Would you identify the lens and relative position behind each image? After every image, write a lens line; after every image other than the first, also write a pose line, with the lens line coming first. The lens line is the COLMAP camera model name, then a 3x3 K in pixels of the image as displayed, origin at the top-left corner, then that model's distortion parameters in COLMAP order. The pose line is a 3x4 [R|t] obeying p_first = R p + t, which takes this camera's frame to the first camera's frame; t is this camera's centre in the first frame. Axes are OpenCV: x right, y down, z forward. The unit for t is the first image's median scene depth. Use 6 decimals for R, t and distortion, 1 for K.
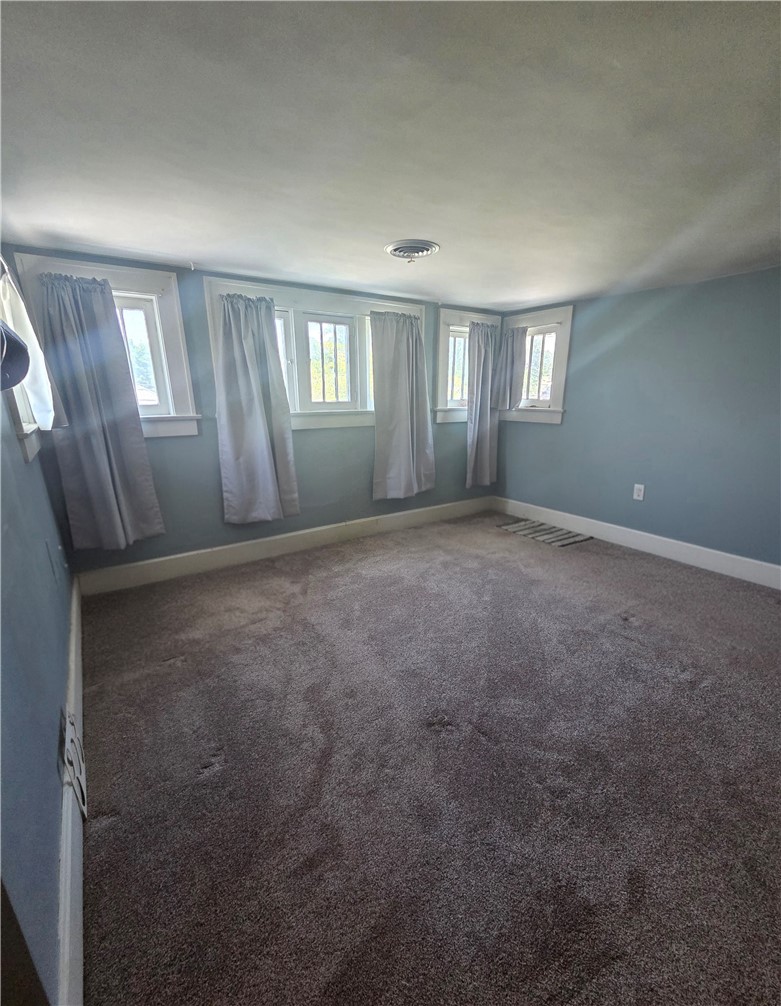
lens RADIAL K [[427.3, 0, 388.5], [0, 427.3, 527.2], [0, 0, 1]] dist [0.001028, 0.000108]
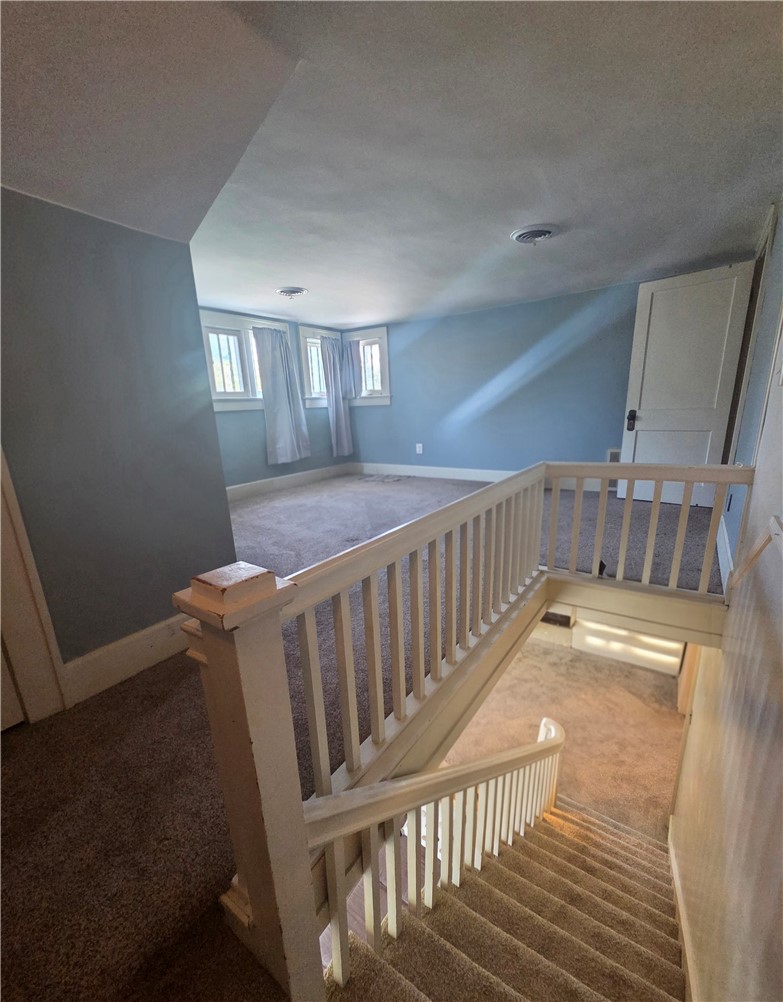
lens RADIAL K [[431.5, 0, 389.8], [0, 431.5, 529.1], [0, 0, 1]] dist [0.000118, -0.000021]
pose [[0.932395, -0.130861, 0.336920, -0.172778], [0.141746, 0.989872, -0.007798, 0.212292], [-0.332488, 0.055027, 0.941501, -0.418189]]
